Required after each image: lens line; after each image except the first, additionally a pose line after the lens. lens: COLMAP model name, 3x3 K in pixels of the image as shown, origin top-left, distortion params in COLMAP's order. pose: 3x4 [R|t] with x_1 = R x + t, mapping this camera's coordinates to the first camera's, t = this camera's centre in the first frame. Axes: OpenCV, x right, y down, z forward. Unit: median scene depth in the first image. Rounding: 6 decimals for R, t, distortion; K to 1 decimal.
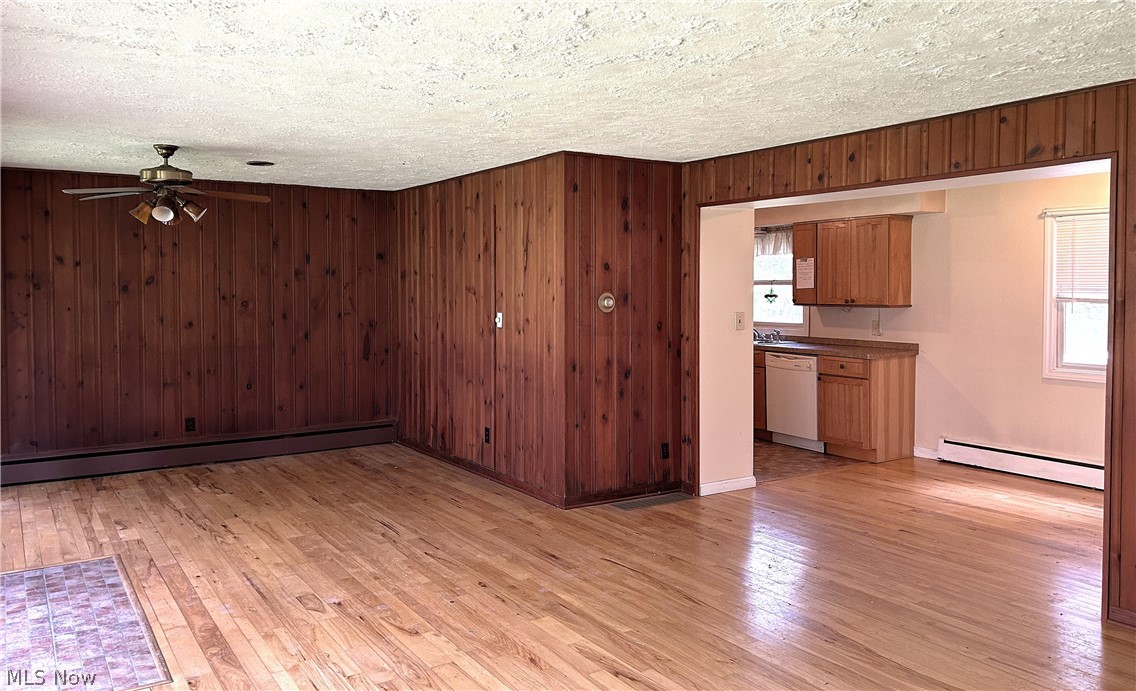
lens RADIAL K [[851.5, 0, 570.6], [0, 851.5, 306.3], [0, 0, 1]] dist [0.057886, -0.066701]
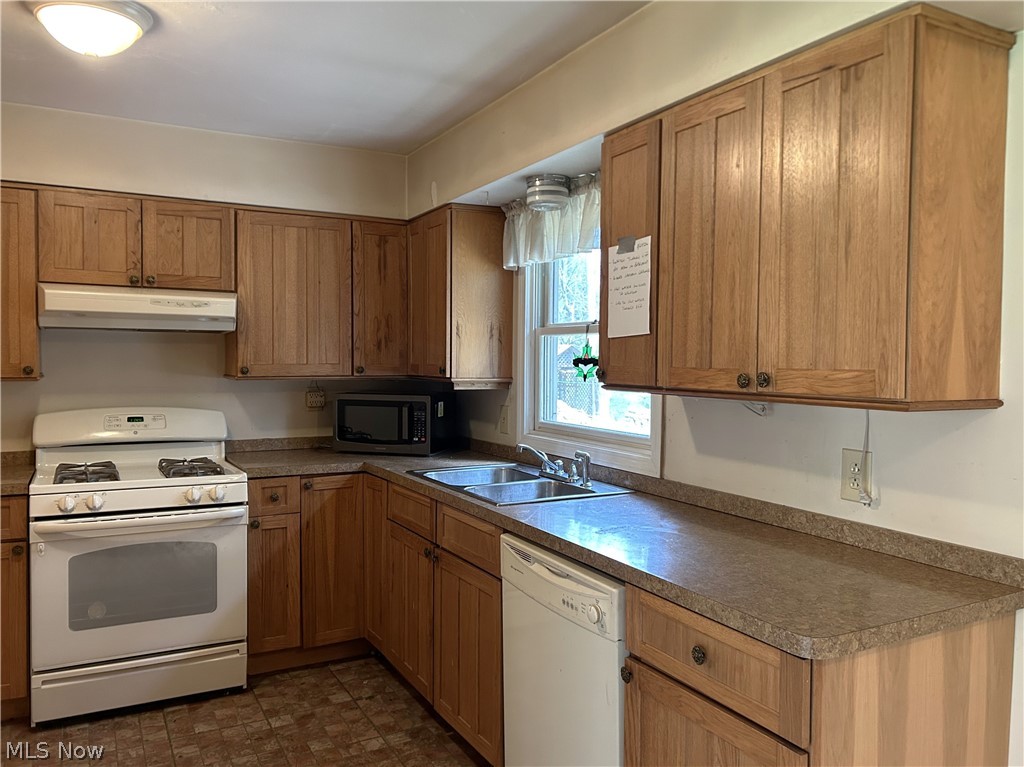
lens RADIAL K [[781.7, 0, 512.0], [0, 781.7, 383.5], [0, 0, 1]] dist [0.001965, 0.000178]
pose [[0.995828, 0.013071, -0.090309, 0.271798], [-0.012096, 0.999863, 0.011337, -0.006605], [0.090444, -0.010198, 0.995849, 0.746876]]
